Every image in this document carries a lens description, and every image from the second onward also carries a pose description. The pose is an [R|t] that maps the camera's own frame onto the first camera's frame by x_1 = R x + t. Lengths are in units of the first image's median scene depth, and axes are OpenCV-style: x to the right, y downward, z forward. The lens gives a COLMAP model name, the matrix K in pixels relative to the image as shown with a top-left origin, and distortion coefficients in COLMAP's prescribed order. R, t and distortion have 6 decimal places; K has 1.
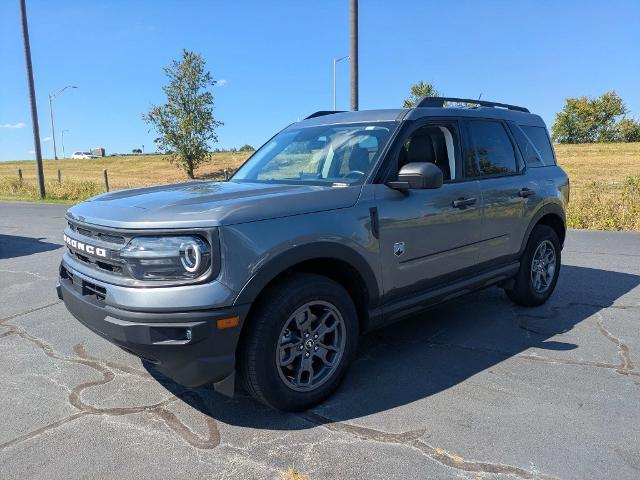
lens RADIAL K [[479.9, 0, 319.9], [0, 479.9, 249.2], [0, 0, 1]] dist [0.032828, -0.008020]
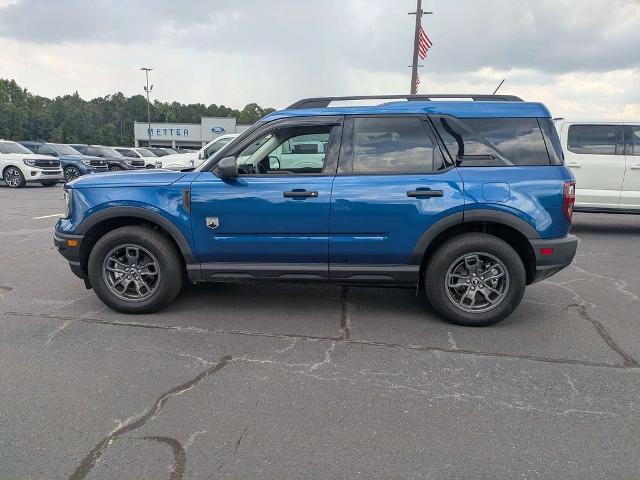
lens RADIAL K [[479.9, 0, 294.3], [0, 479.9, 239.3], [0, 0, 1]] dist [0.032828, -0.008020]
pose [[0.688459, 0.143186, -0.711001, 1.296188], [-0.144229, 0.987768, 0.059266, -0.066587], [0.710790, 0.061744, 0.700689, 0.256921]]
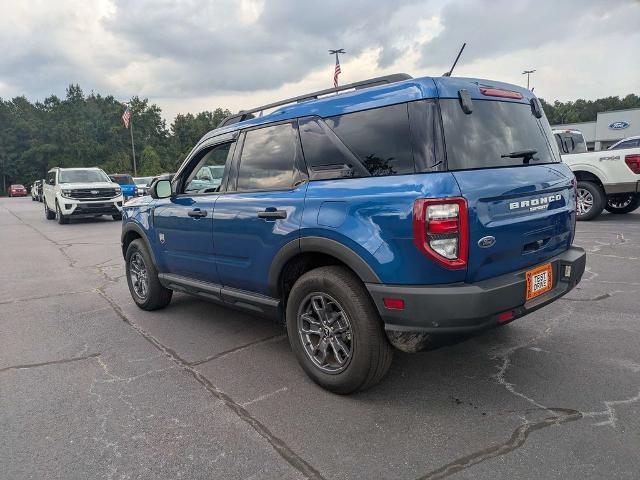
lens RADIAL K [[479.9, 0, 321.6], [0, 479.9, 240.3], [0, 0, 1]] dist [0.032828, -0.008020]
pose [[-0.008312, 0.152068, -0.988335, 1.679161], [-0.119477, 0.981138, 0.151966, -0.283886], [0.992802, 0.119347, 0.010013, 1.519122]]
